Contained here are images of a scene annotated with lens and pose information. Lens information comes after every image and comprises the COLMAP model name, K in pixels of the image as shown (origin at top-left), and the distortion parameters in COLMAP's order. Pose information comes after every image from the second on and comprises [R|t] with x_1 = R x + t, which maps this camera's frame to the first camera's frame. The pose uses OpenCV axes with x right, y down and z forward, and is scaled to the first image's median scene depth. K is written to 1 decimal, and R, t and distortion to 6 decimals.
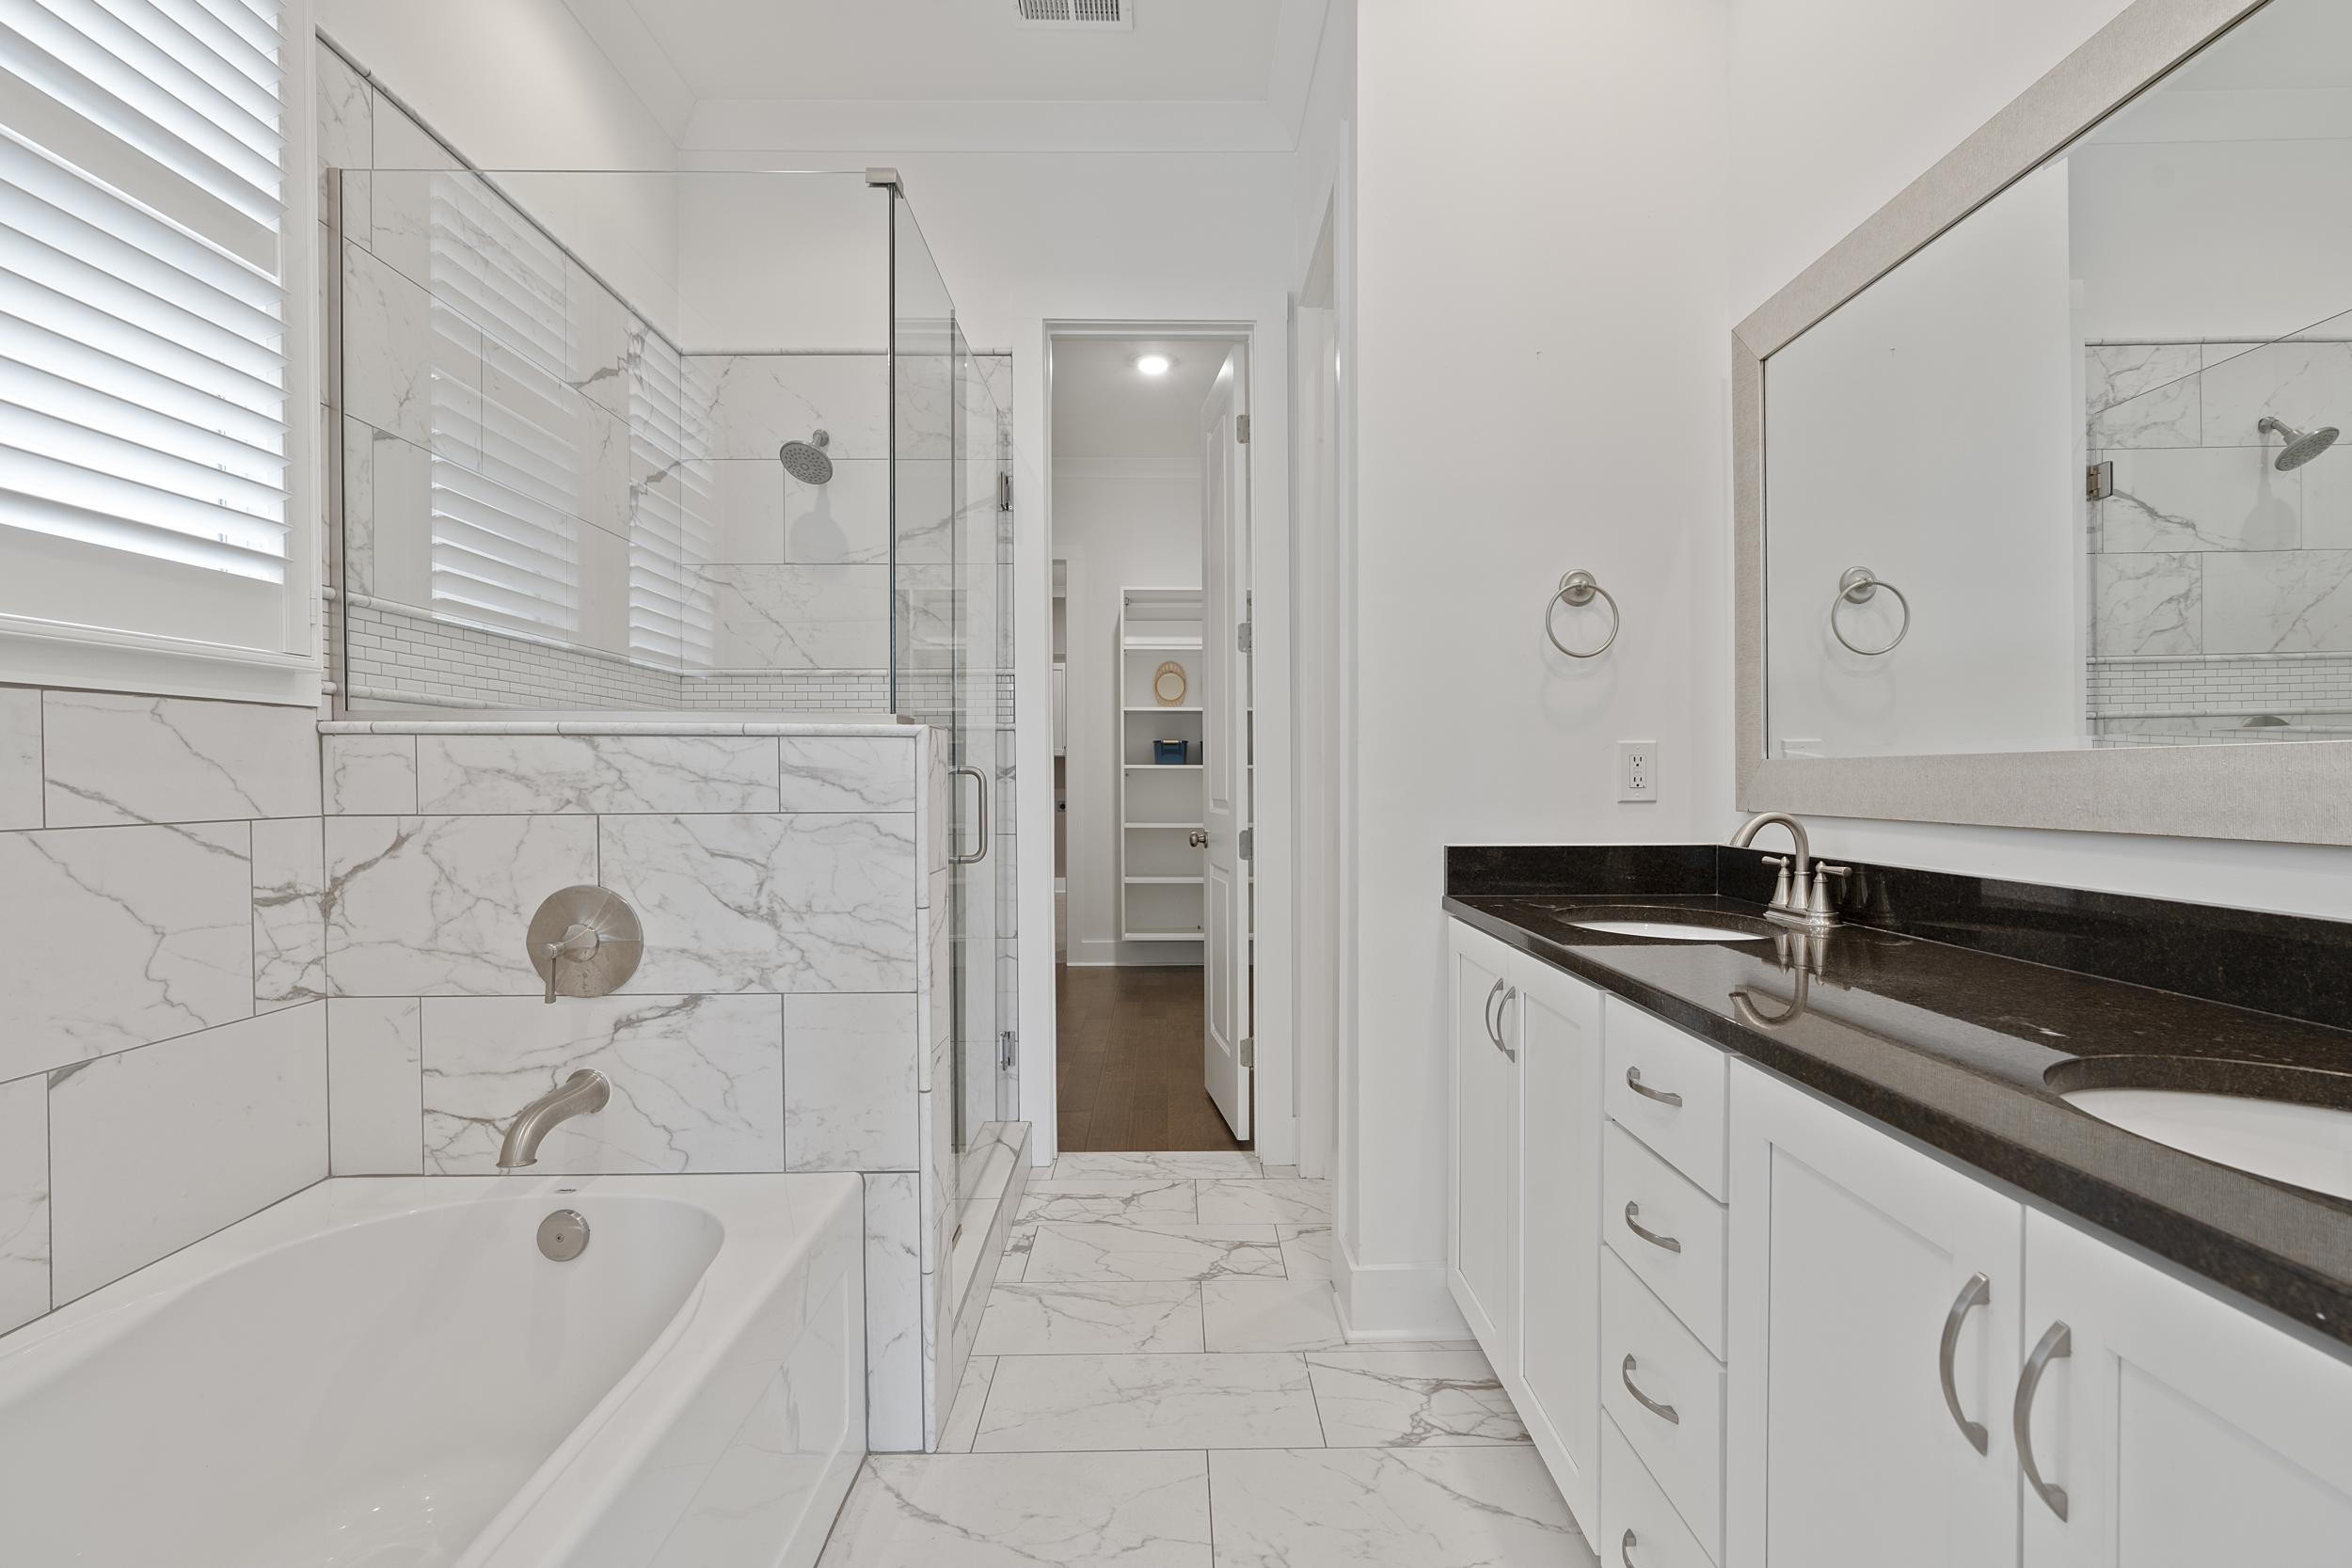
lens RADIAL K [[1068.2, 0, 1187.1], [0, 1068.2, 792.4], [0, 0, 1]] dist [-0.008761, 0.003669]
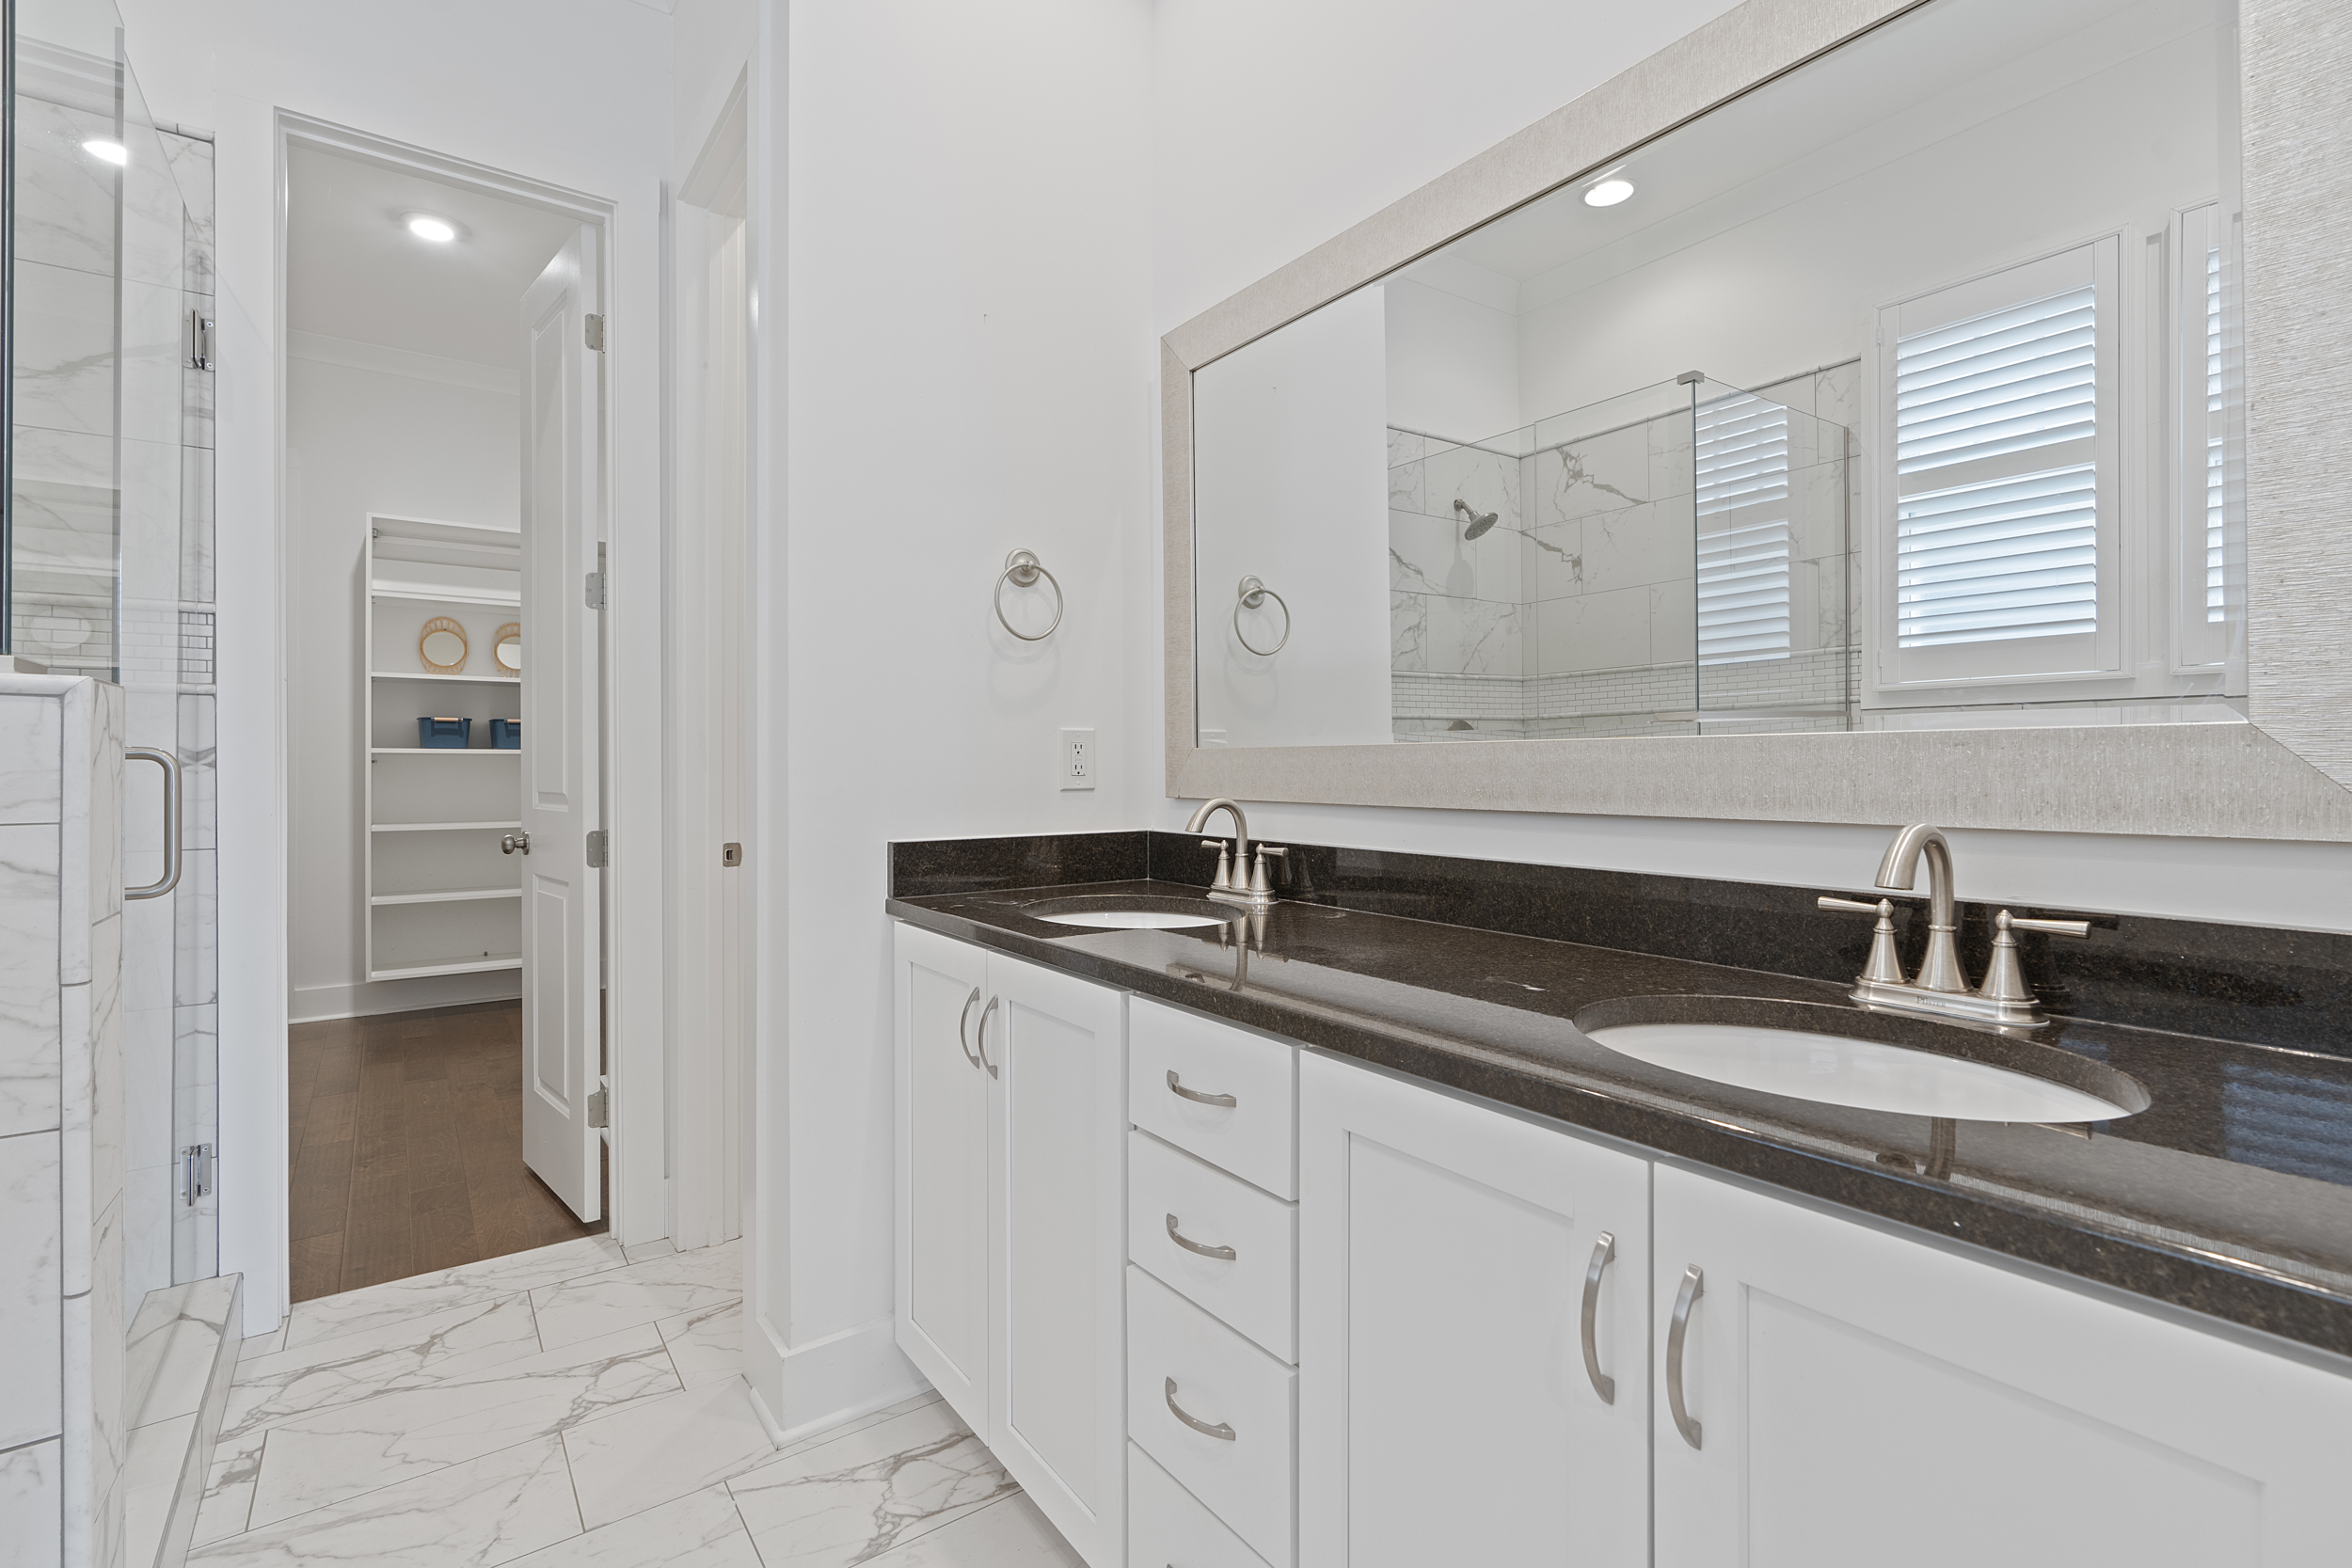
lens RADIAL K [[1068.2, 0, 1180.3], [0, 1068.2, 759.9], [0, 0, 1]] dist [-0.008761, 0.003669]
pose [[0.812706, 0.003693, 0.582663, -0.076718], [0.007617, 0.999827, -0.016960, -0.001151], [-0.582625, 0.018222, 0.812537, 0.132821]]
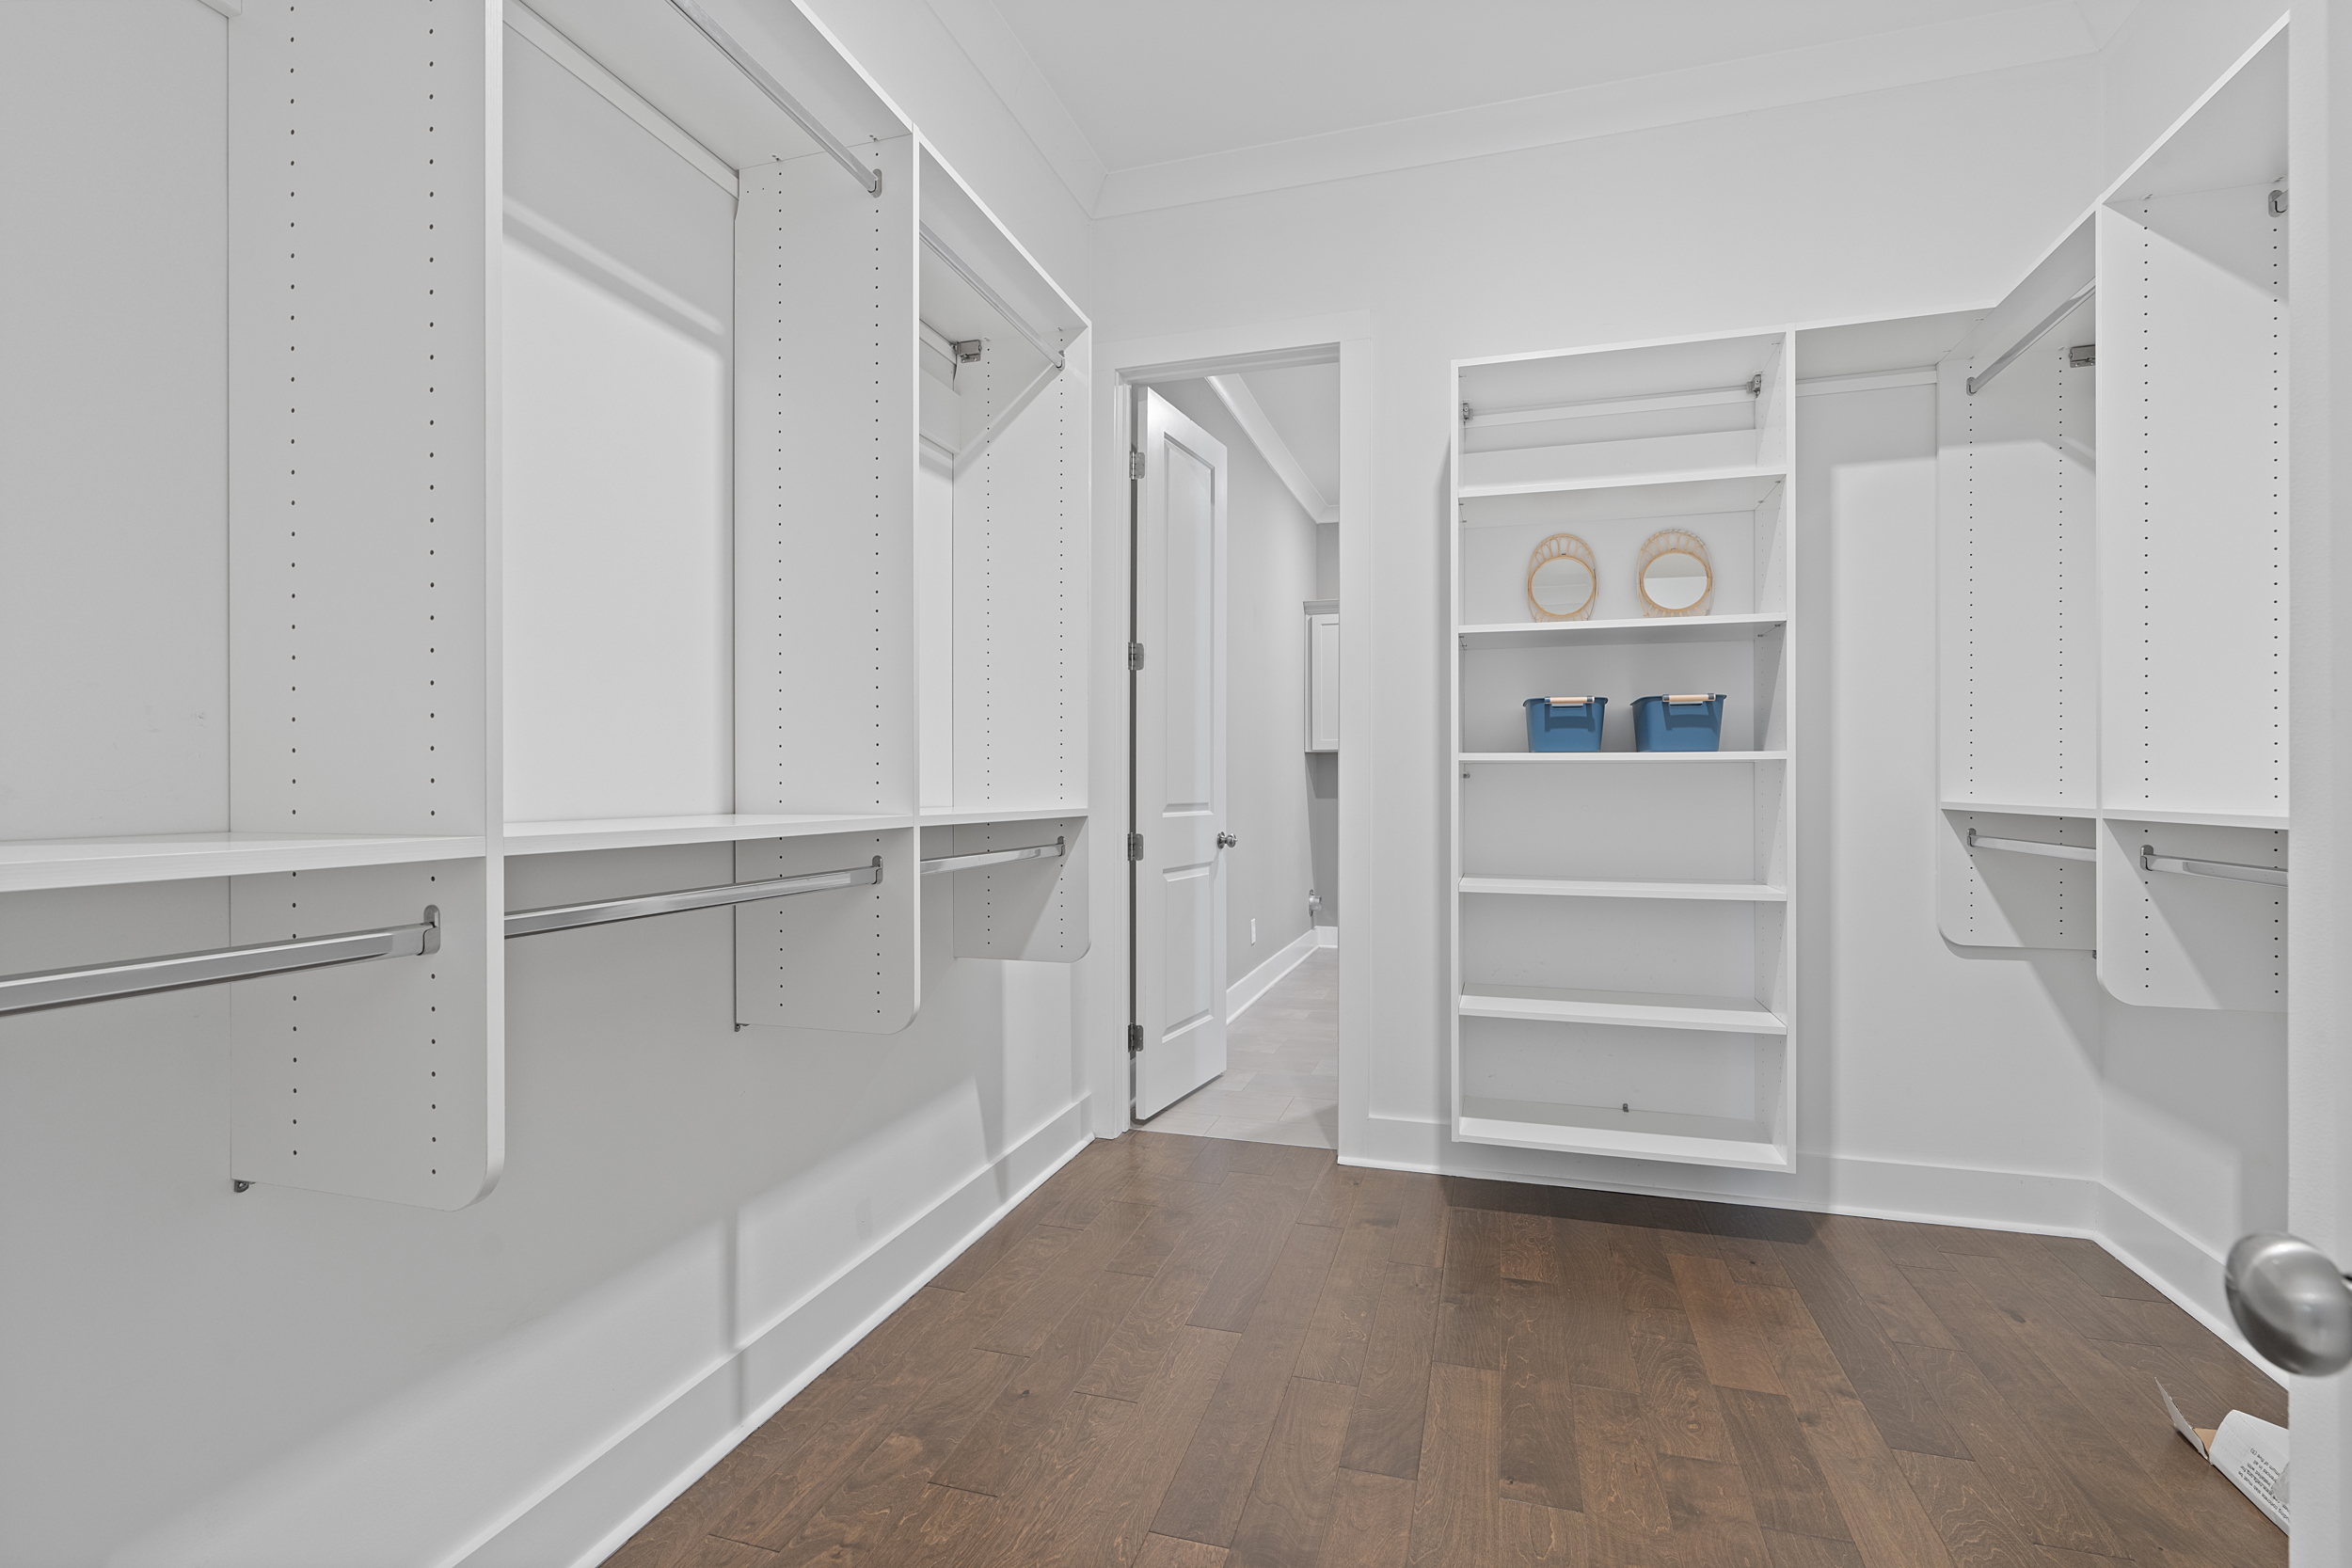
lens RADIAL K [[1068.2, 0, 1175.2], [0, 1068.2, 783.5], [0, 0, 1]] dist [-0.008761, 0.003669]
pose [[0.949946, 0.000384, -0.312413, -0.075024], [-0.003492, 0.999950, -0.009387, -0.019410], [0.312394, 0.010008, 0.949900, 1.256198]]
